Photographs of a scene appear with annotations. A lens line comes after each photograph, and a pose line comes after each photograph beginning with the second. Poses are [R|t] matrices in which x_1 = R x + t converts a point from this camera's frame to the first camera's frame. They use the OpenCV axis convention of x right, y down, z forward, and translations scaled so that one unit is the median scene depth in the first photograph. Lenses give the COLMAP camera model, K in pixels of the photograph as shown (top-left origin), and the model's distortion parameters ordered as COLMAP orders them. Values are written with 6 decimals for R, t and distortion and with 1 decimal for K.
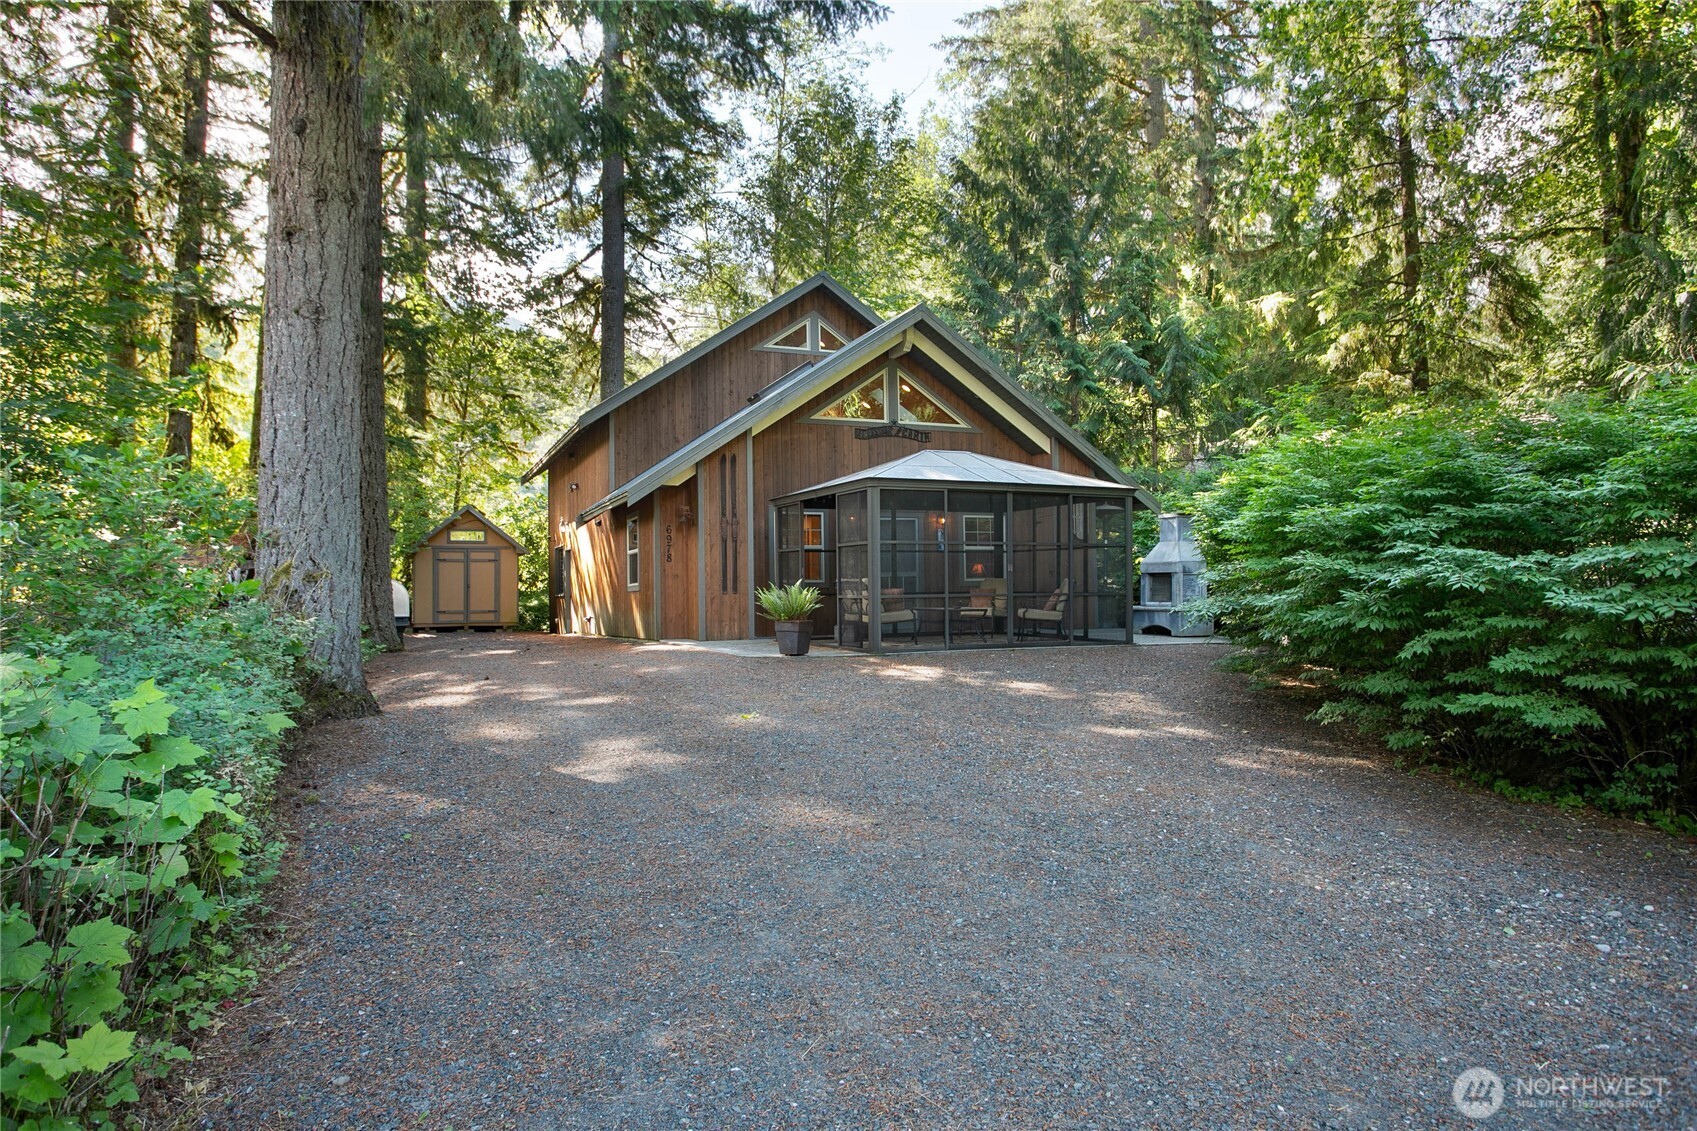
lens RADIAL K [[1091.5, 0, 846.5], [0, 1091.5, 574.8], [0, 0, 1]] dist [0.000895, -0.000657]
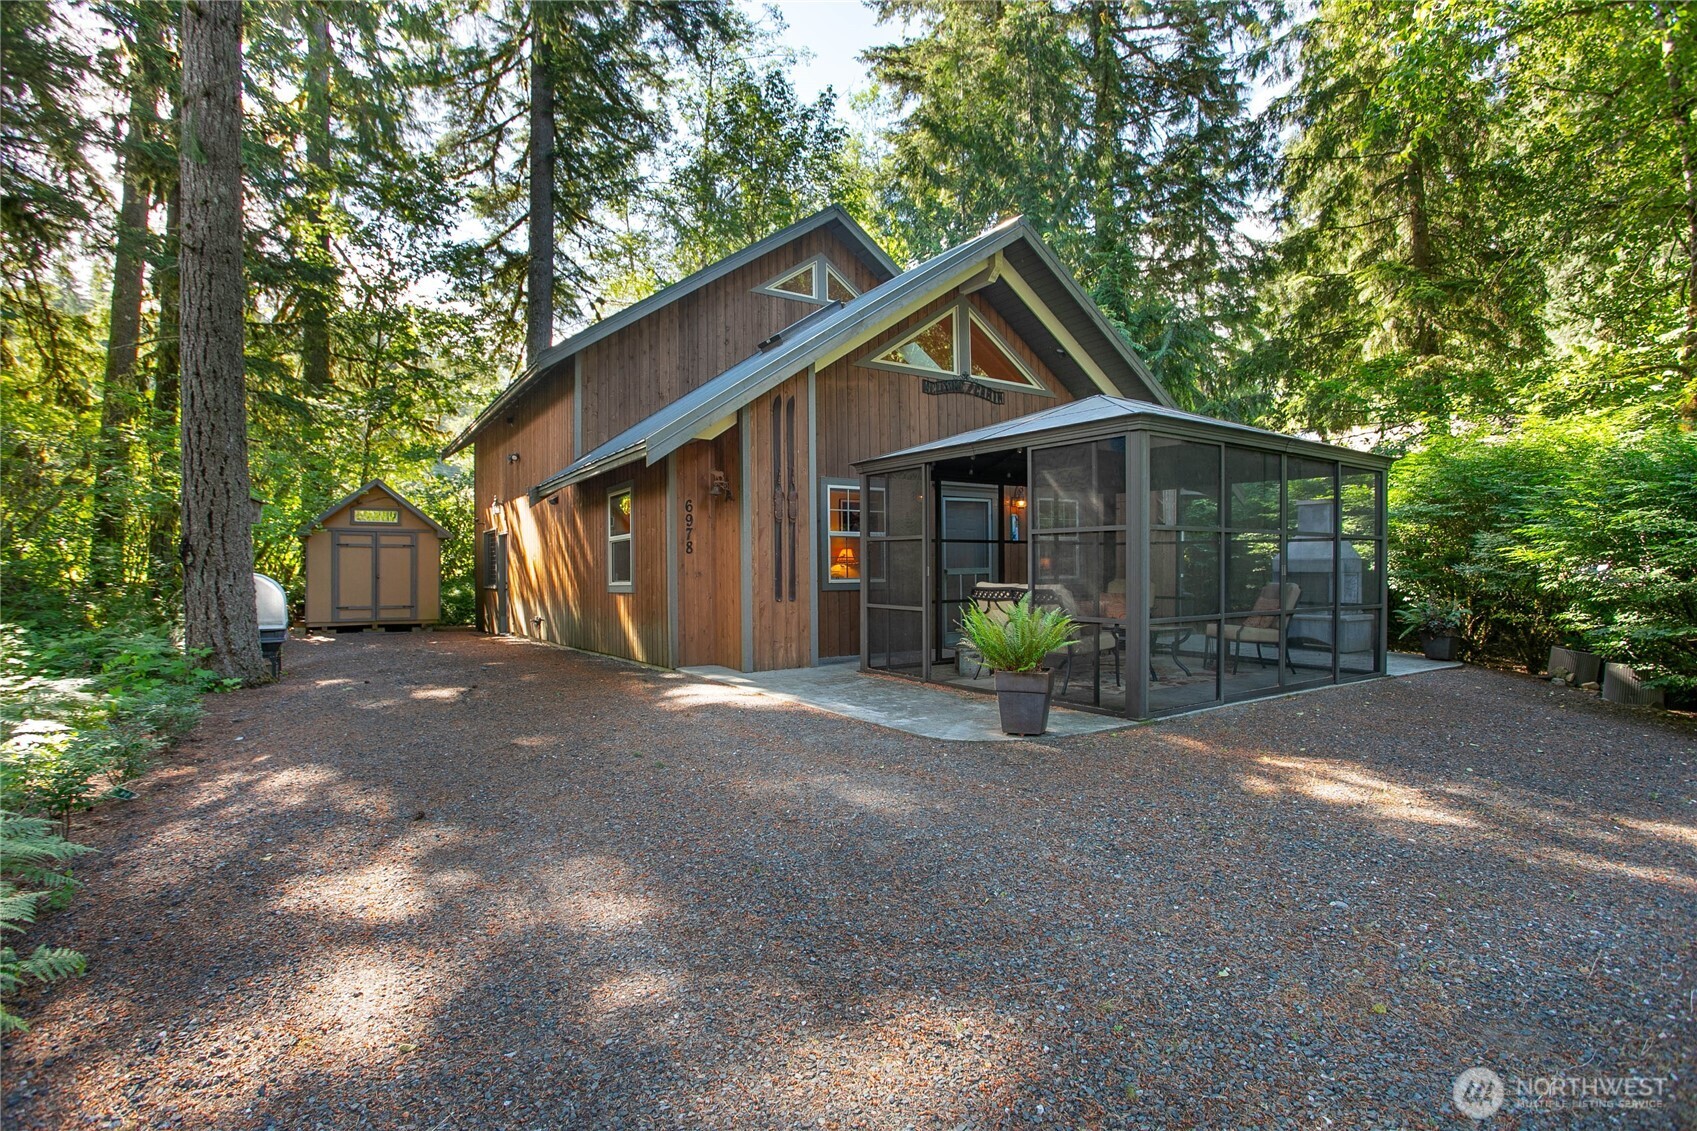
lens RADIAL K [[882.2, 0, 848.9], [0, 882.2, 565.2], [0, 0, 1]] dist [-0.004440, 0.000248]
pose [[0.987467, 0.006422, 0.157692, -0.099819], [-0.007757, 0.999939, 0.007851, -0.006348], [-0.157632, -0.008976, 0.987457, 0.286795]]
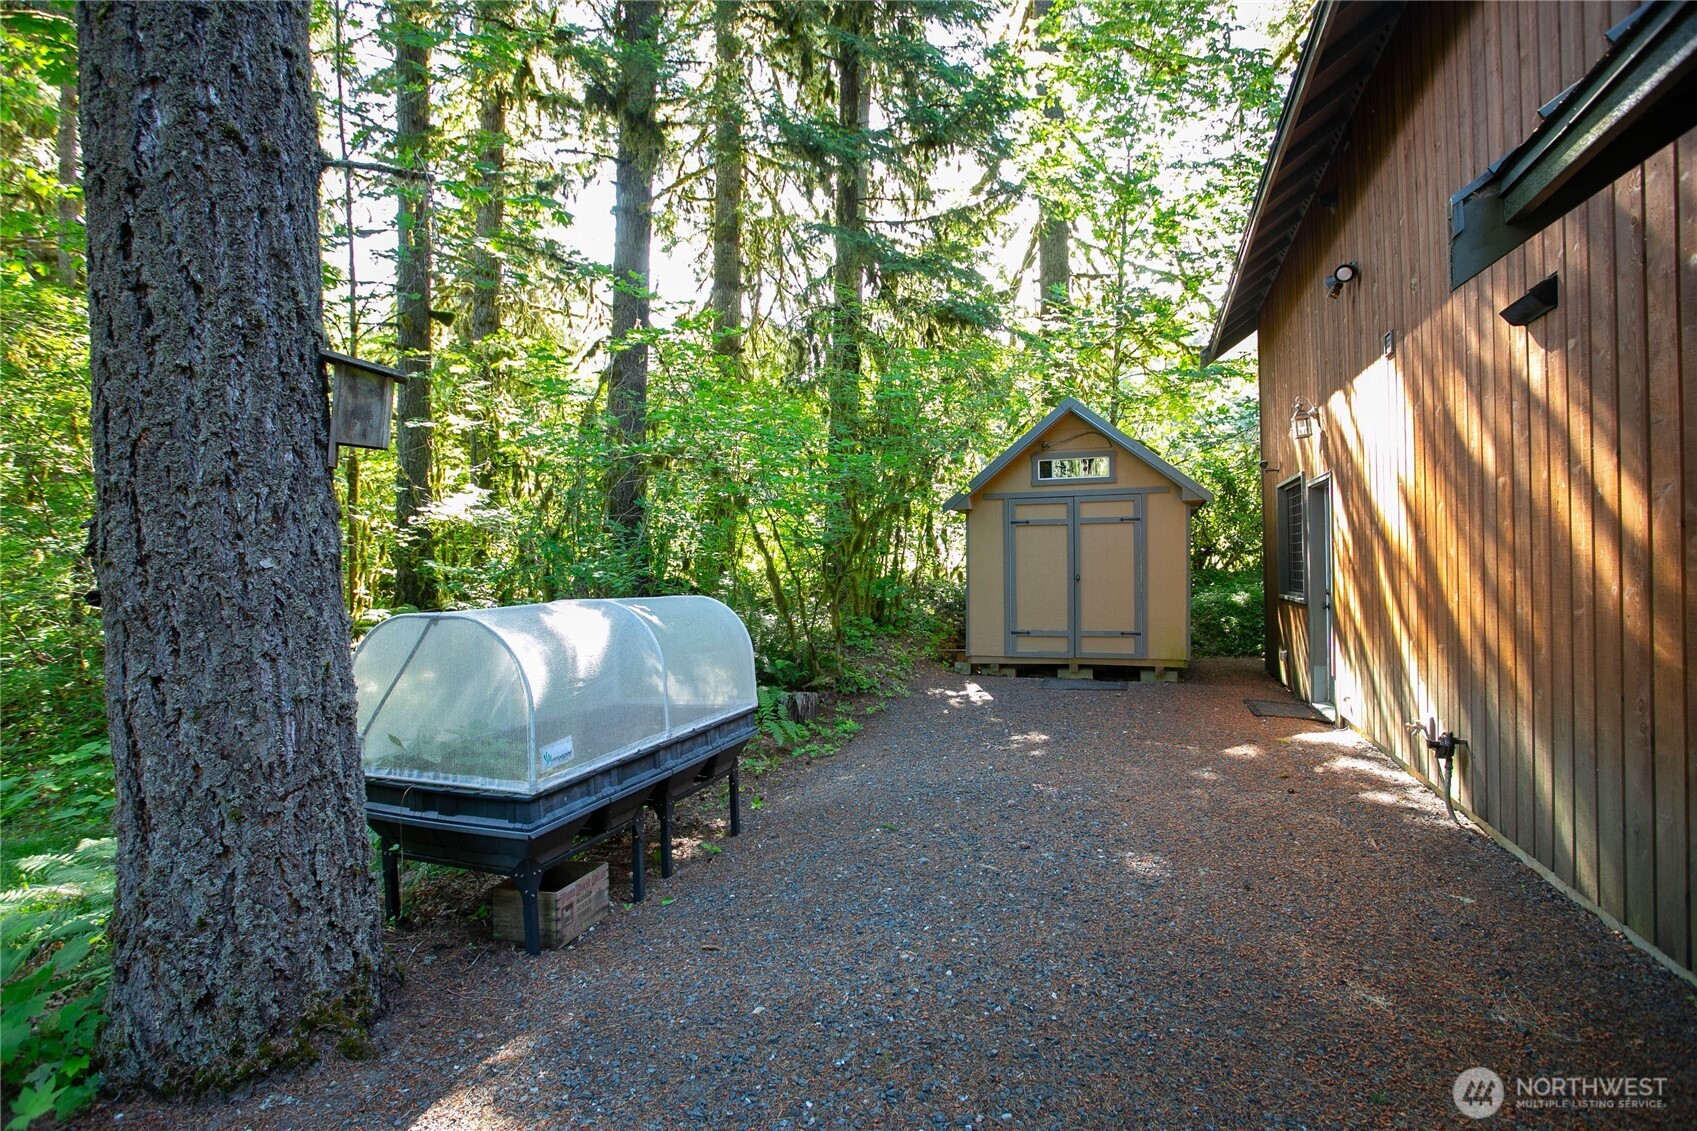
lens RADIAL K [[831.8, 0, 880.7], [0, 831.8, 560.9], [0, 0, 1]] dist [-0.000059, 0.000145]
pose [[0.767685, 0.002307, -0.640823, -0.190487], [0.016492, 0.999591, 0.023356, -0.005946], [0.640615, -0.028498, 0.767334, 0.694411]]
